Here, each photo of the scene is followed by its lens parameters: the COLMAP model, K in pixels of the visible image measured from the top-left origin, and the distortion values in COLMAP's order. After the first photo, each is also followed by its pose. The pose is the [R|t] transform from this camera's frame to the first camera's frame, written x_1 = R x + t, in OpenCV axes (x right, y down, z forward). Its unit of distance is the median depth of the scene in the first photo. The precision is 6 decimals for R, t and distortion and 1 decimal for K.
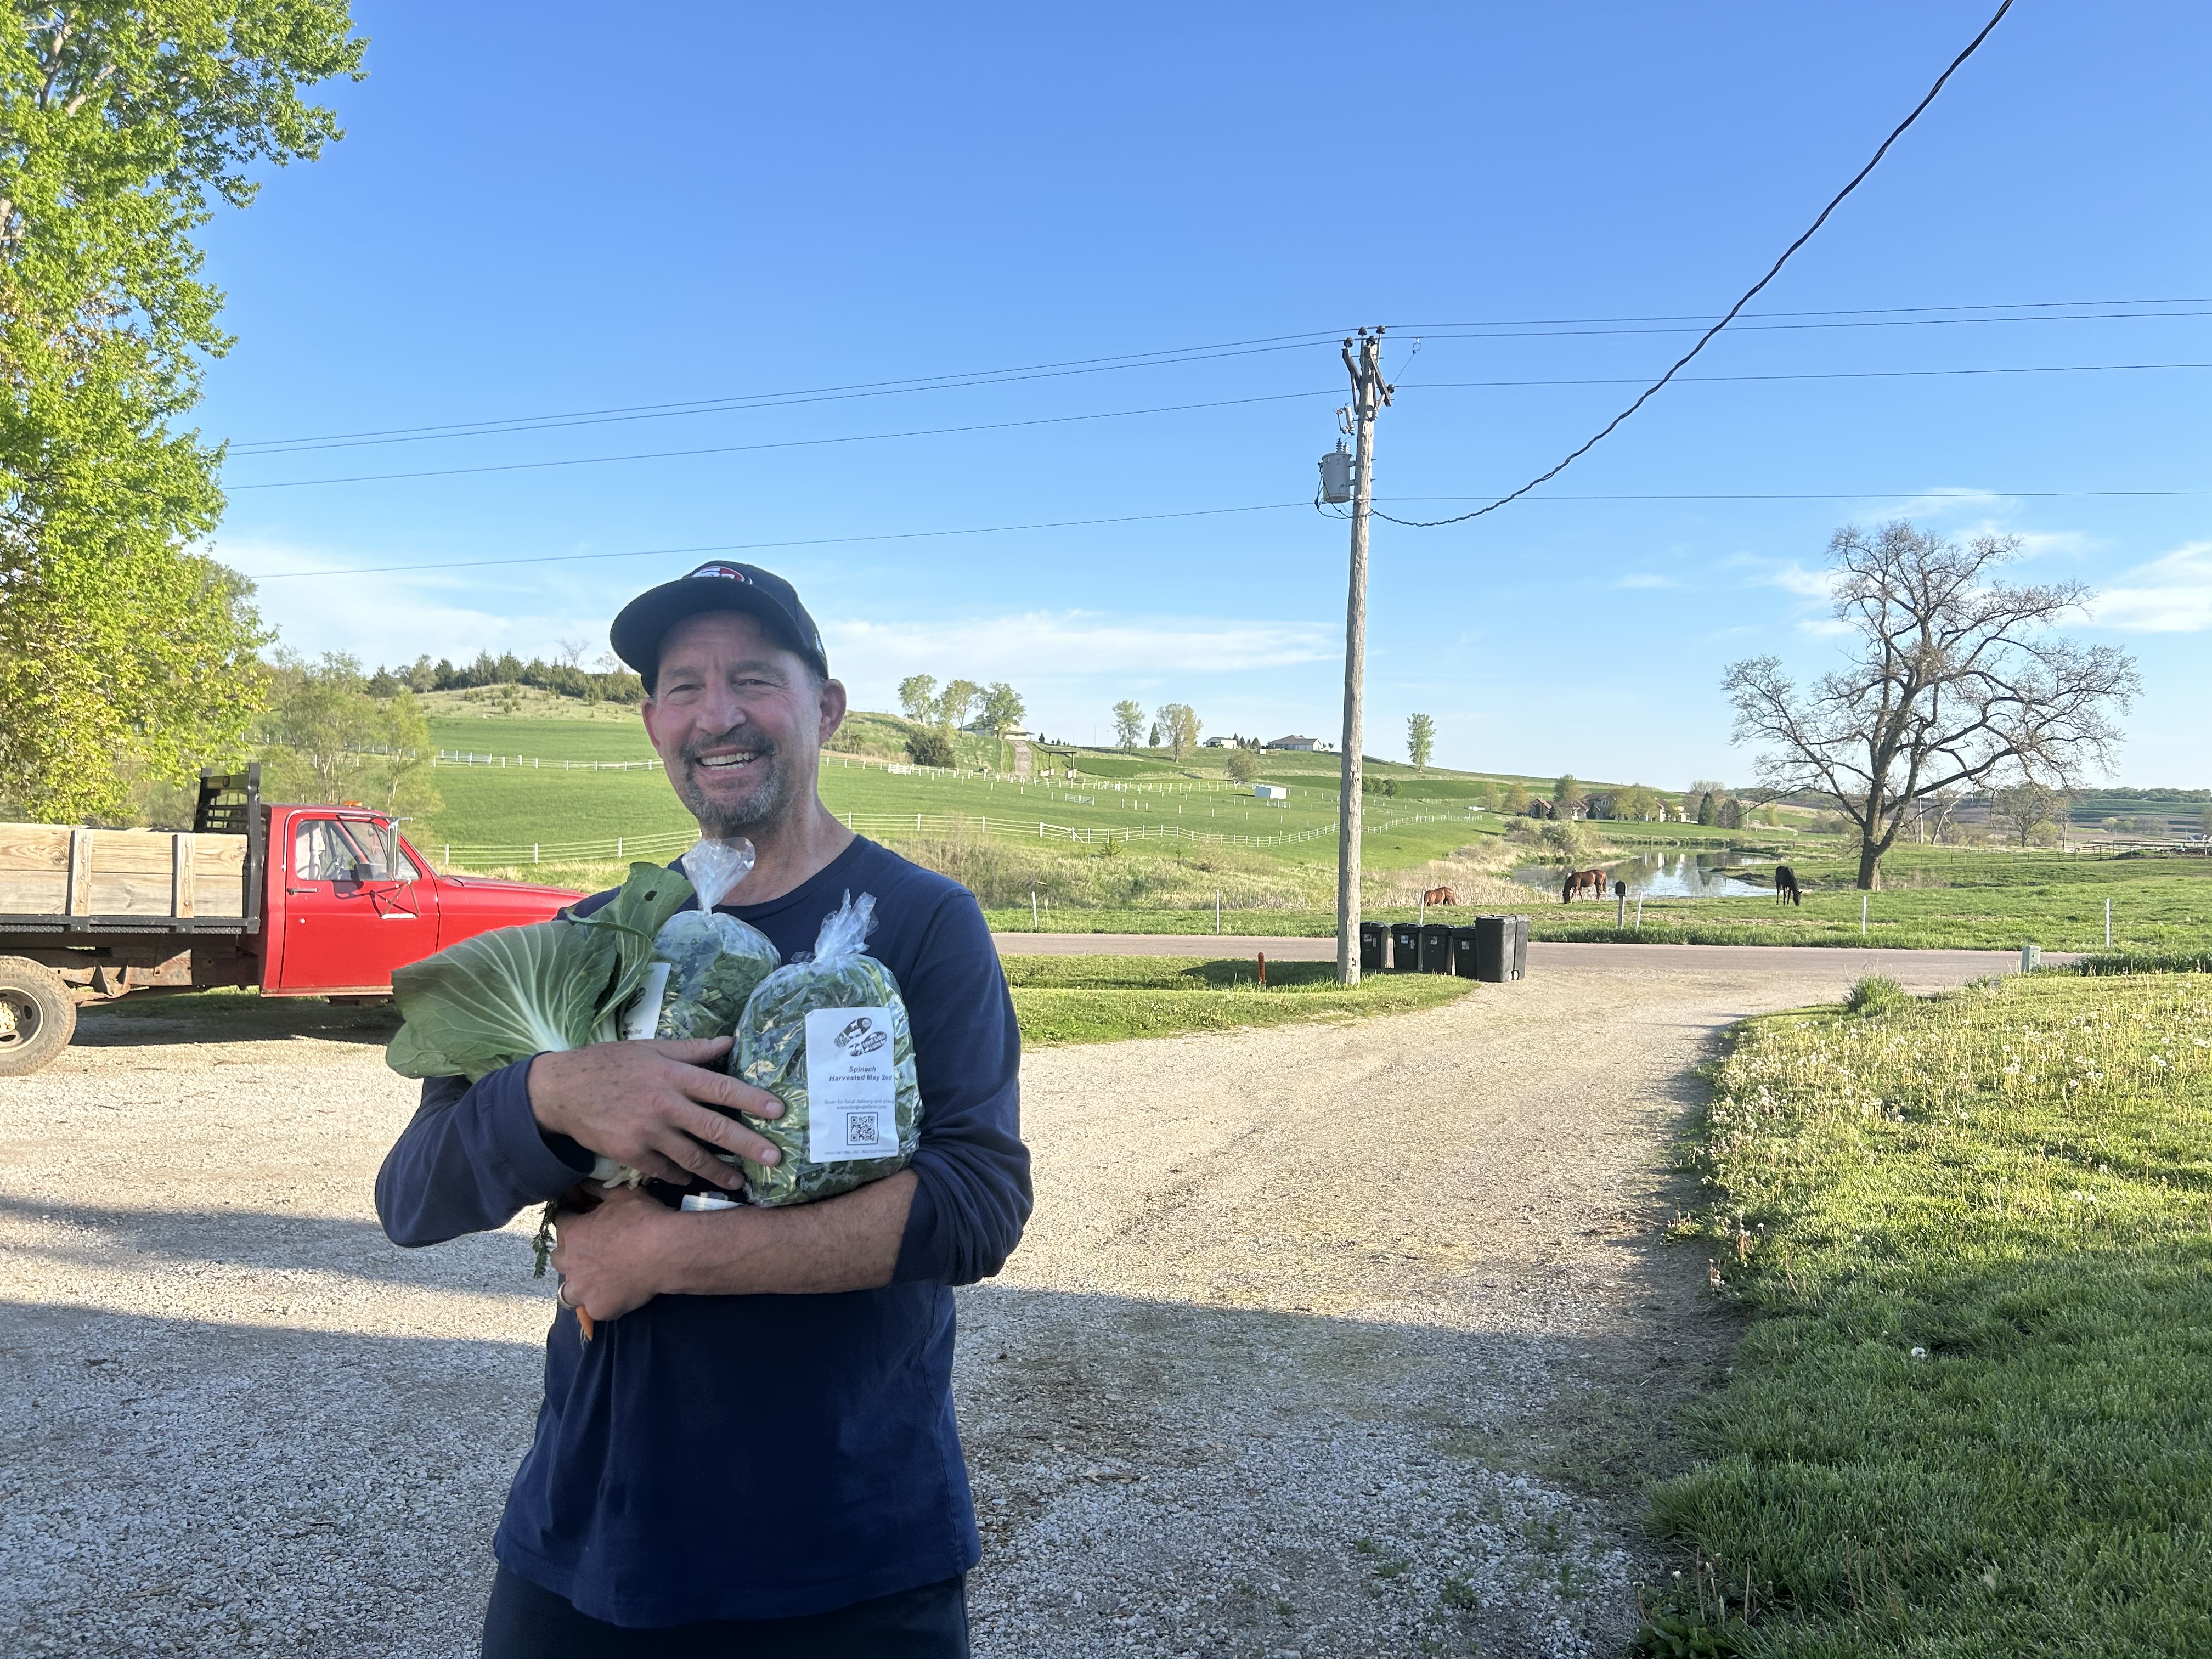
lens RADIAL K [[1673.4, 0, 1106.0], [0, 1673.4, 829.5], [0, 0, 1]] dist [0.067865, 0.000226]
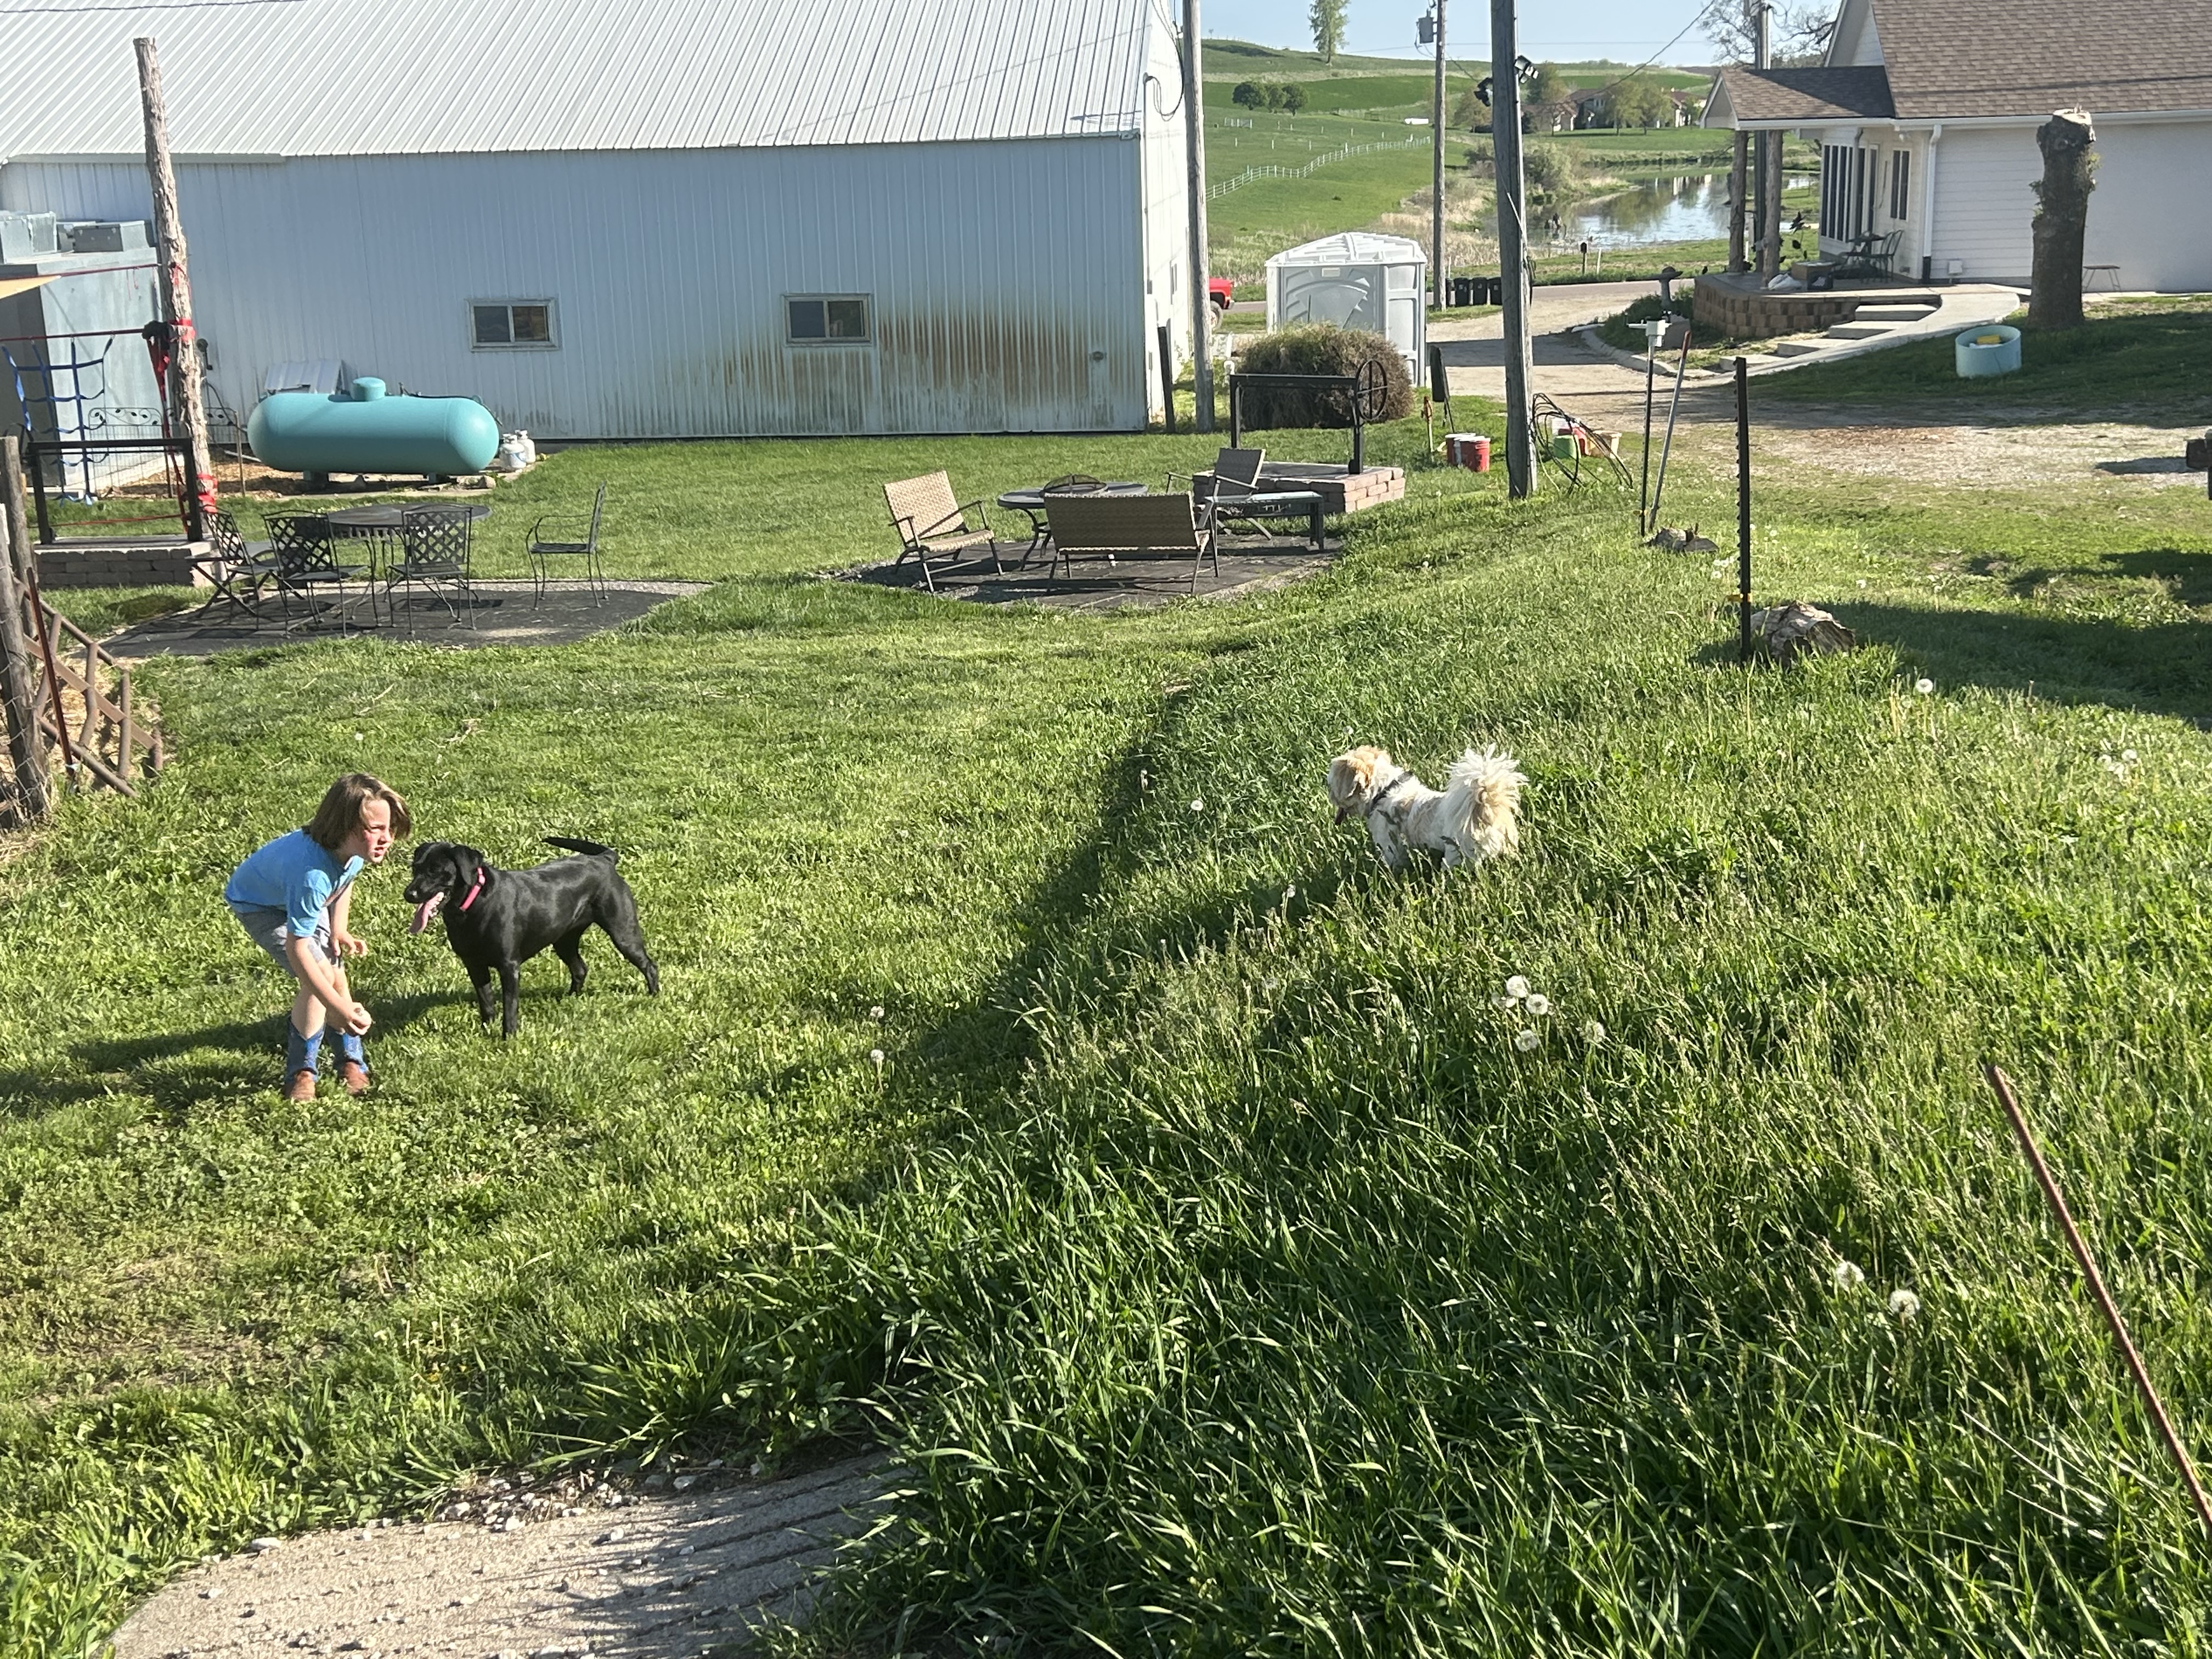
lens RADIAL K [[2635.2, 0, 1075.5], [0, 2635.2, 835.4], [0, 0, 1]] dist [0.194439, -0.625829]
pose [[0.993822, -0.074404, 0.082346, -0.037800], [0.052148, 0.968041, 0.245310, -0.006417], [-0.097966, -0.239500, 0.965941, -0.136911]]
